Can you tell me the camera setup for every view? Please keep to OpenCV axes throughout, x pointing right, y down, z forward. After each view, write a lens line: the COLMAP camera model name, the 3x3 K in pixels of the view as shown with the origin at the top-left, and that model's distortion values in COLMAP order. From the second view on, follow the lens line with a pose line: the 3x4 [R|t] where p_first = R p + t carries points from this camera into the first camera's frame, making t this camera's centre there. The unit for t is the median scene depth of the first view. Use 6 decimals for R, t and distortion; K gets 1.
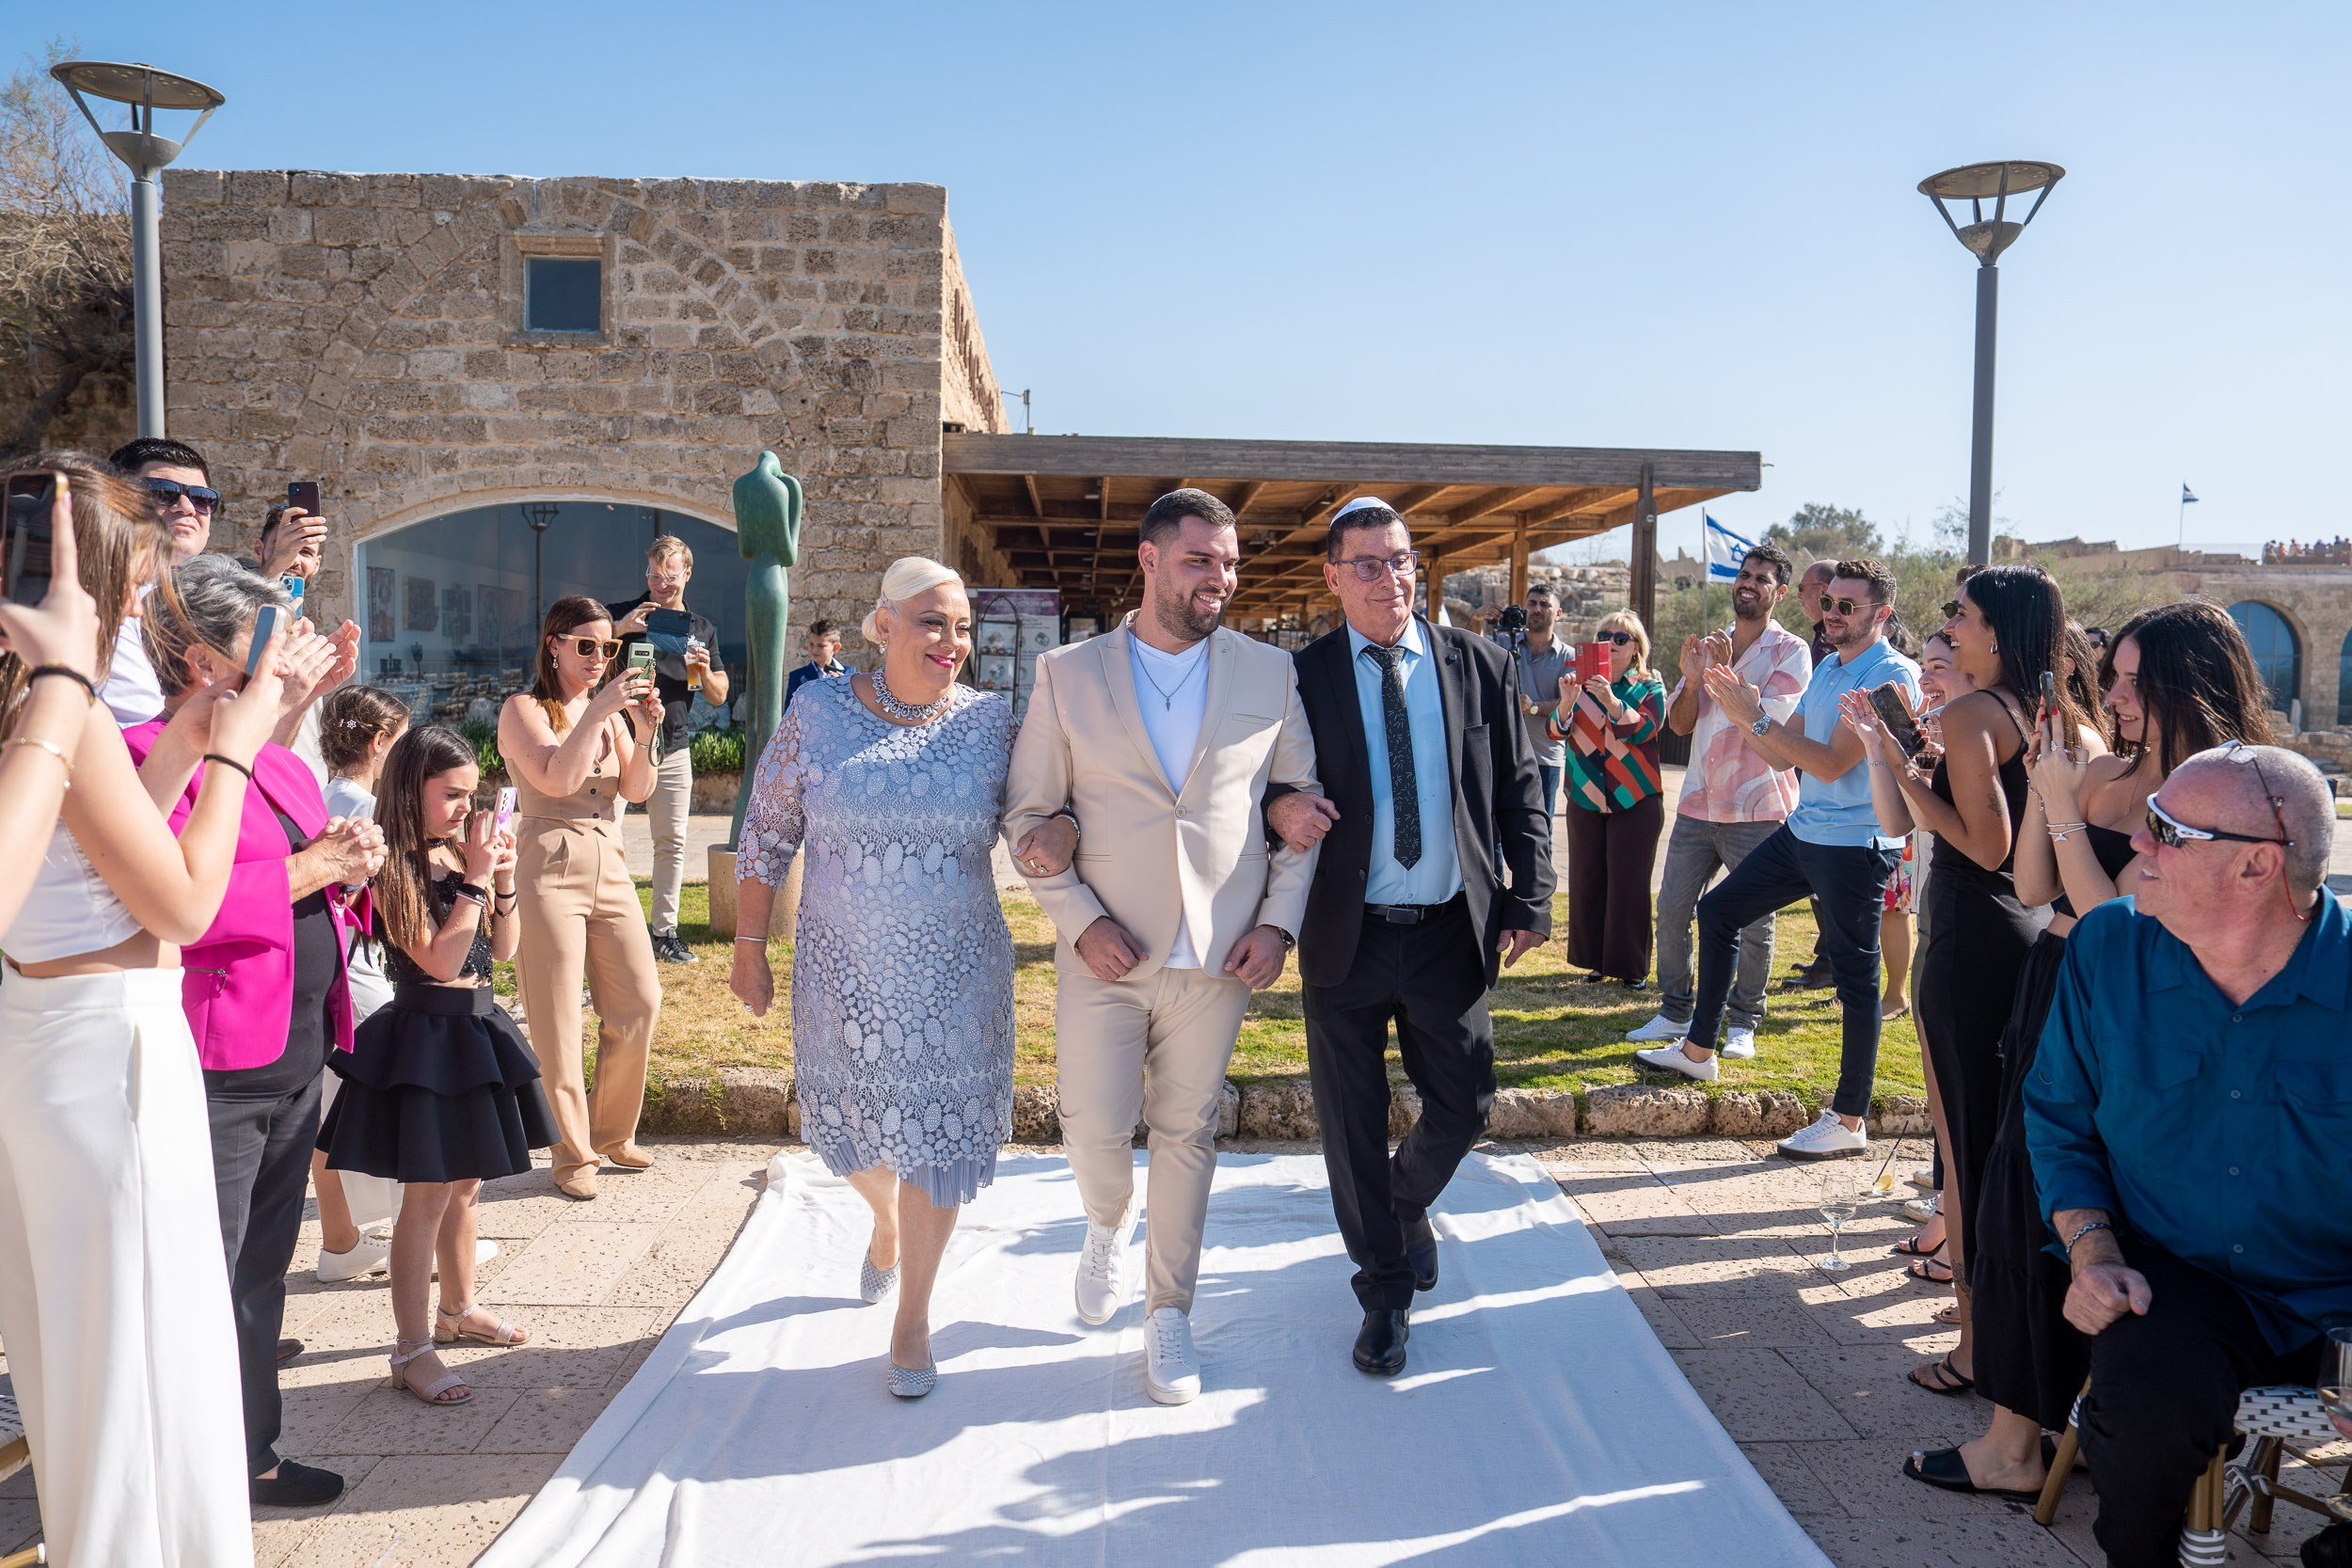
lens RADIAL K [[1698.6, 0, 1176.0], [0, 1698.6, 784.0], [0, 0, 1]] dist [-0.100112, 0.075504]
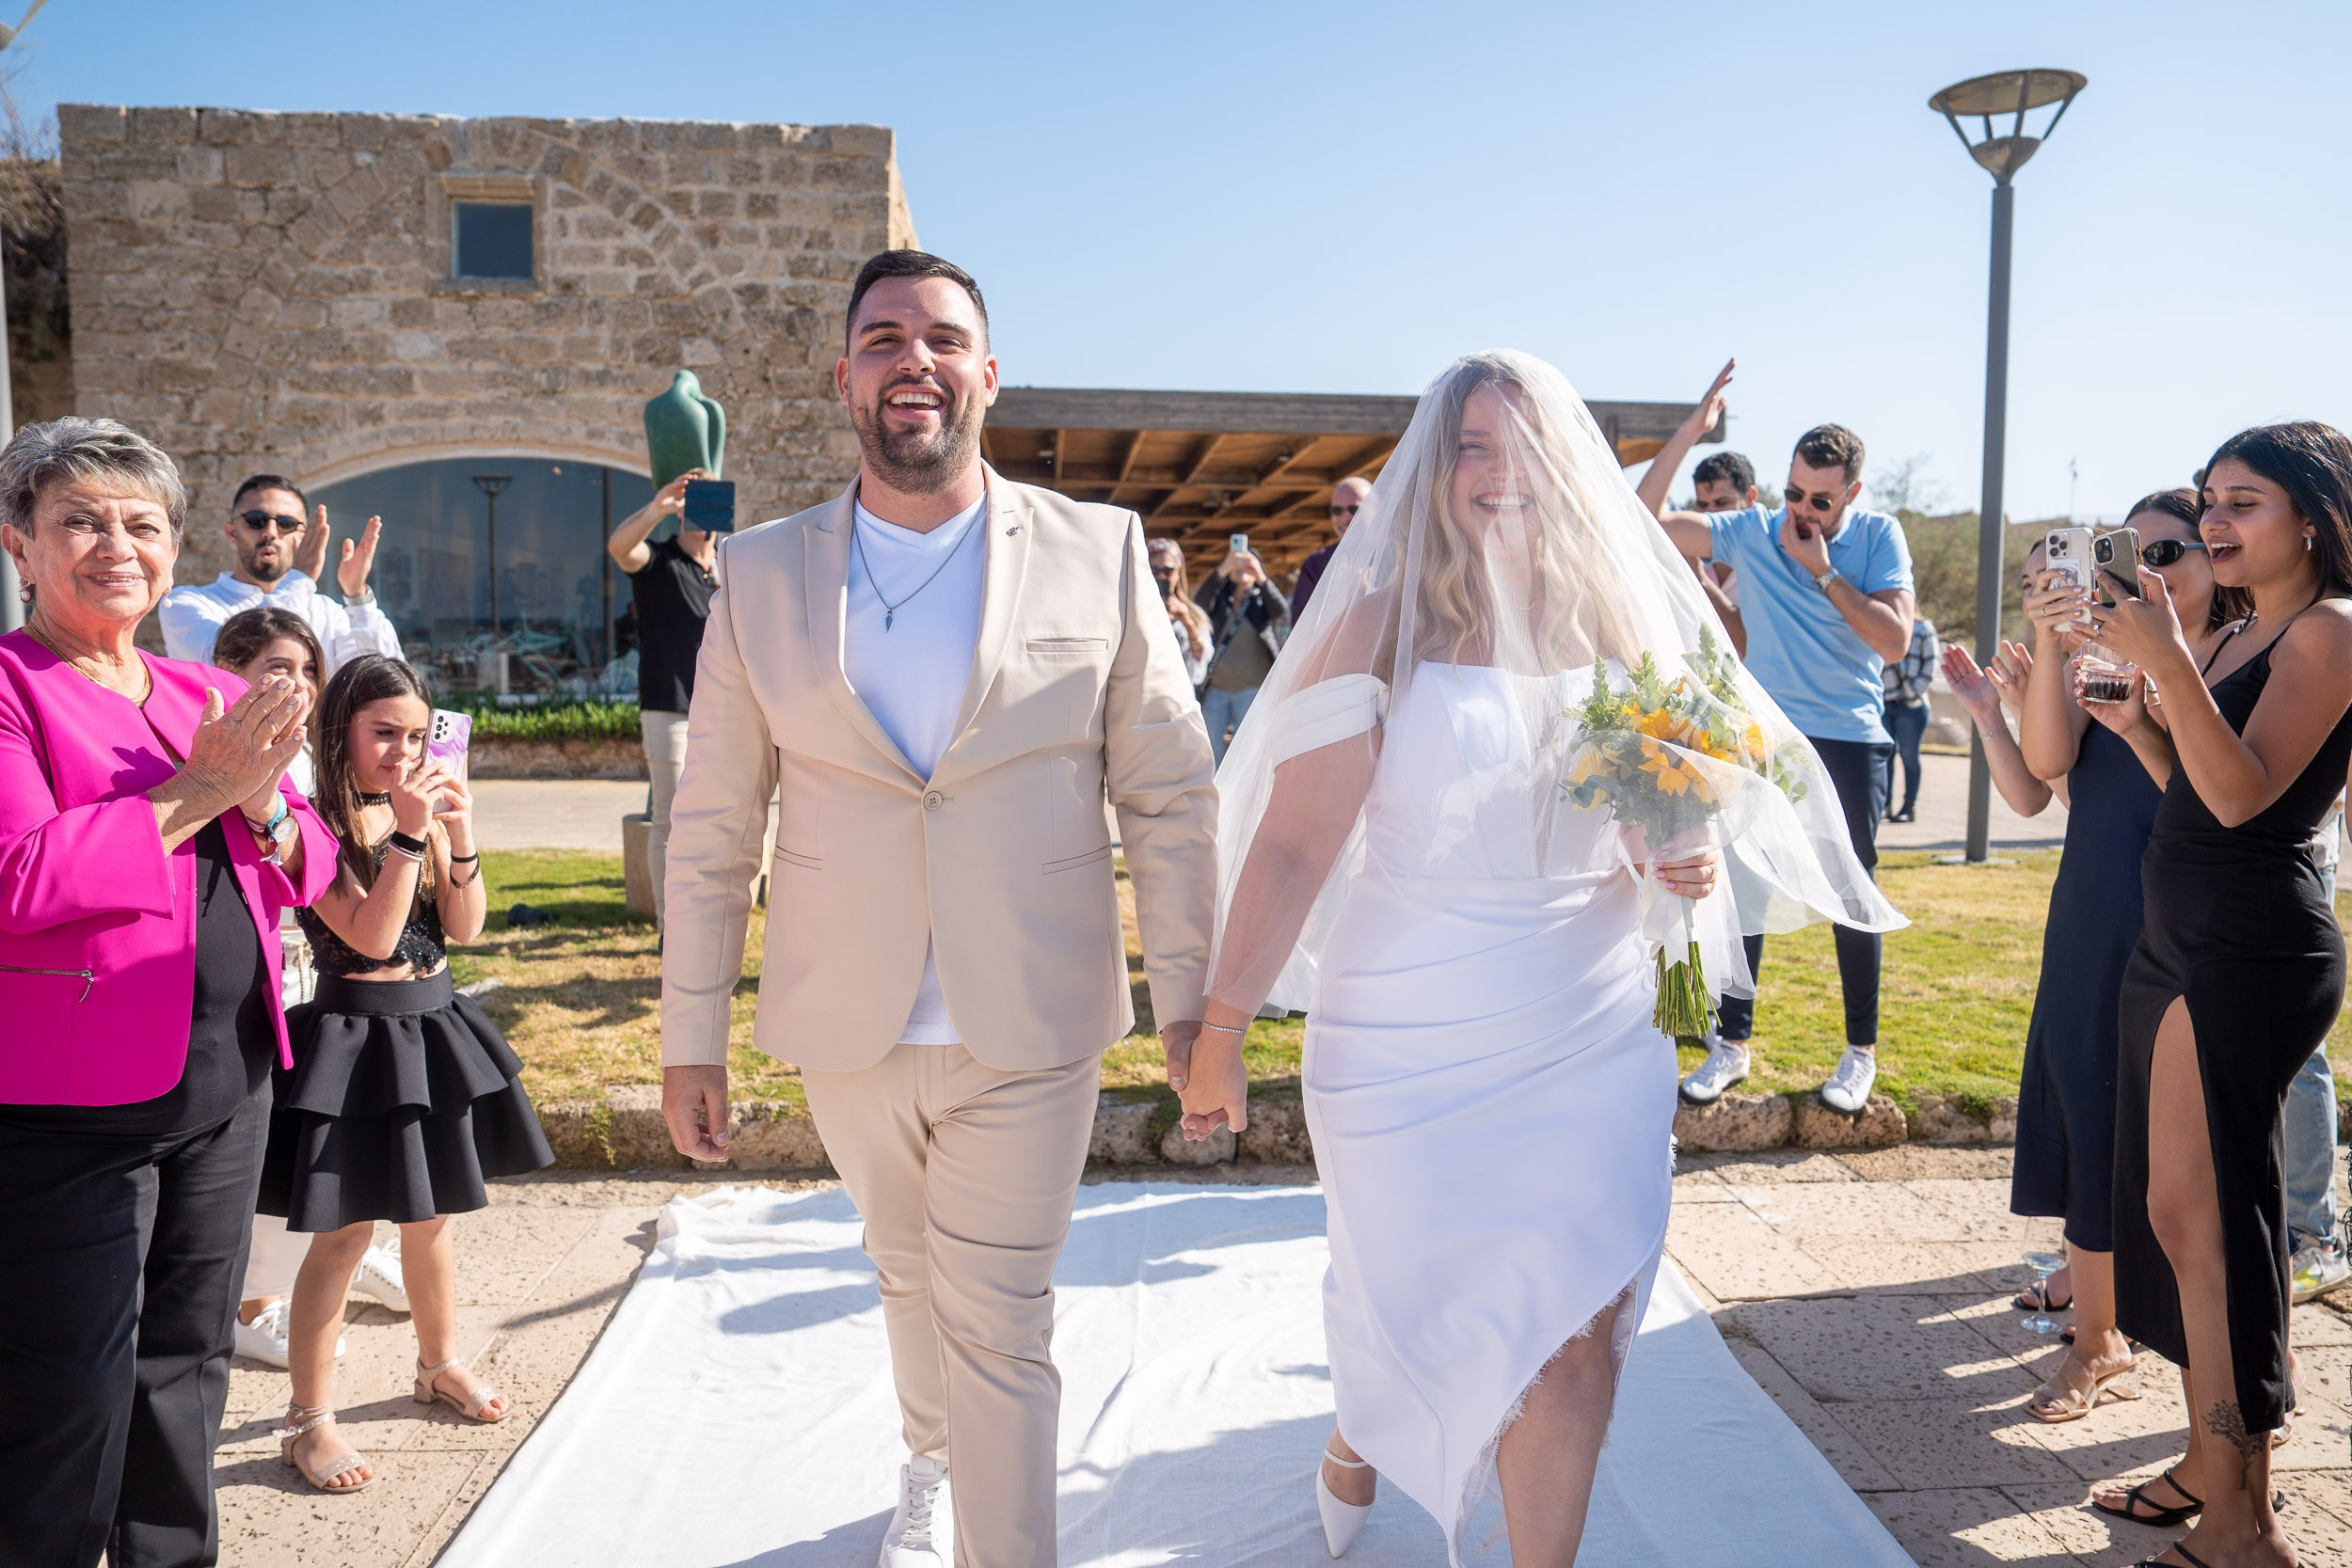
lens RADIAL K [[1611.9, 0, 1180.6], [0, 1611.9, 776.3], [0, 0, 1]] dist [-0.105217, 0.073609]
pose [[0.999396, -0.009138, 0.033529, -0.005656], [0.008547, 0.999806, 0.017724, 0.001864], [-0.033684, -0.017427, 0.999281, 0.078447]]
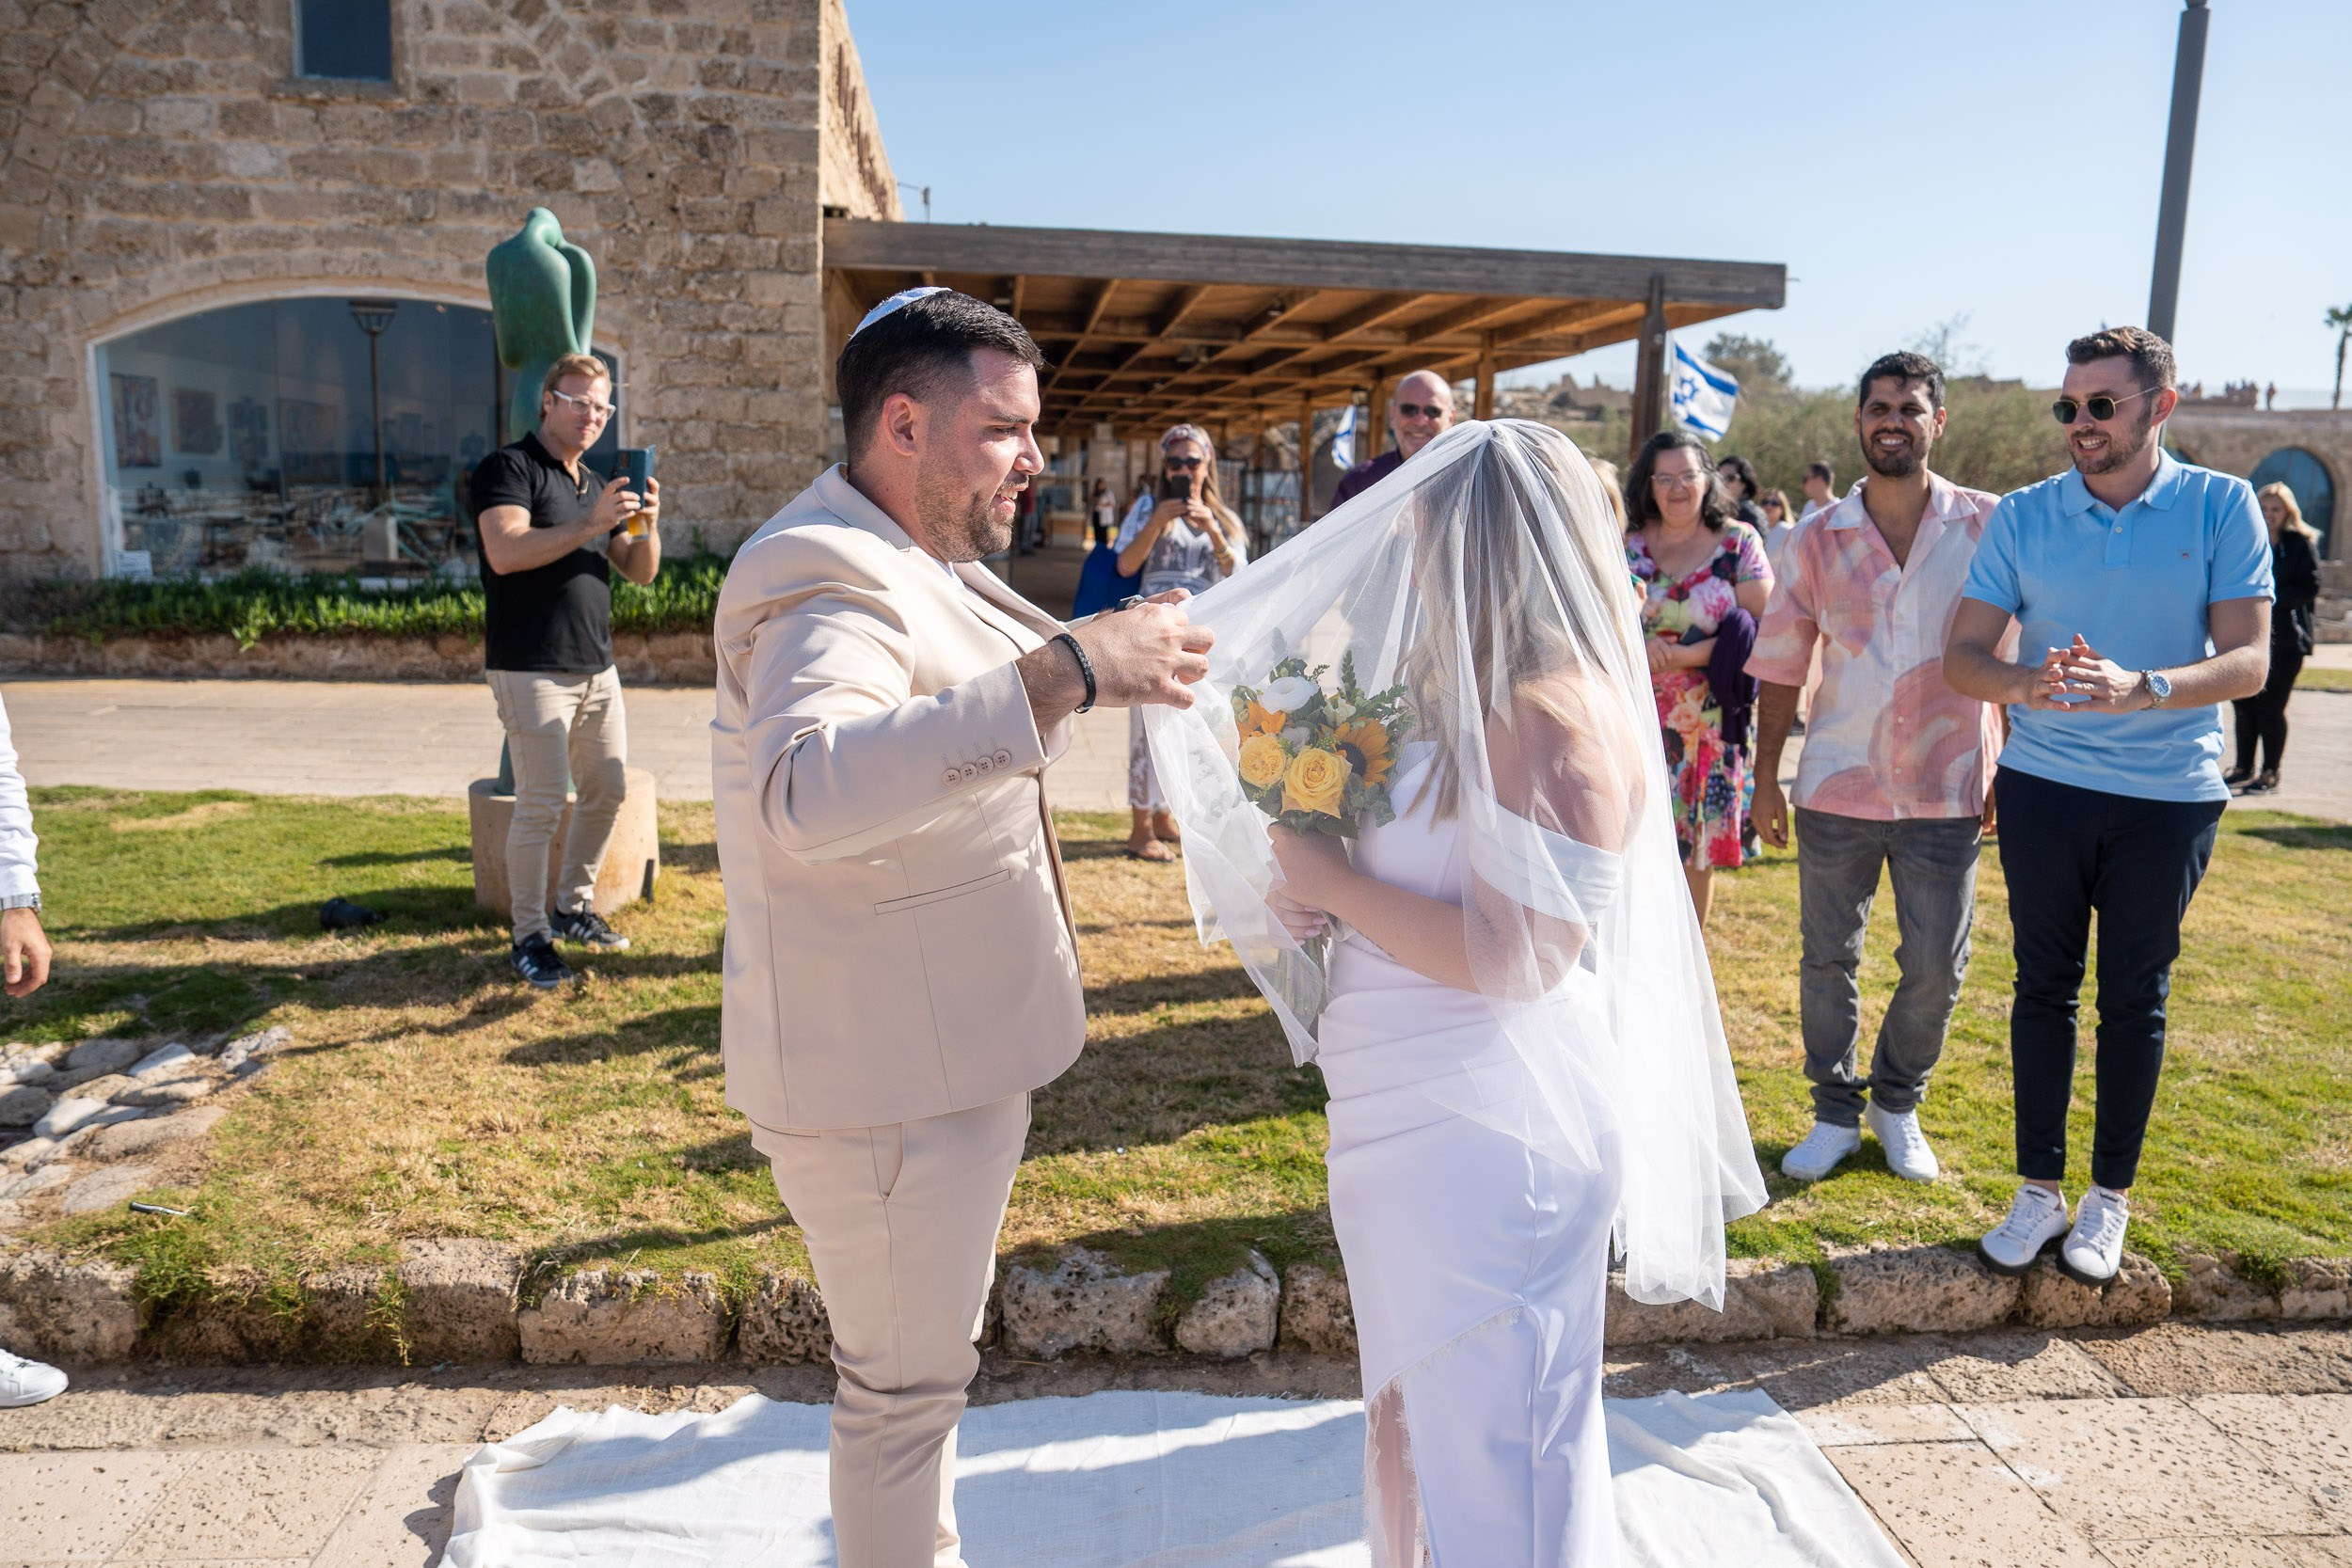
lens RADIAL K [[1698.6, 0, 1176.0], [0, 1698.6, 784.0], [0, 0, 1]] dist [-0.100112, 0.075504]
pose [[0.998317, 0.003327, 0.057904, -0.012706], [-0.009313, 0.994594, 0.103419, -0.019864], [-0.057247, -0.103785, 0.992951, 0.153485]]
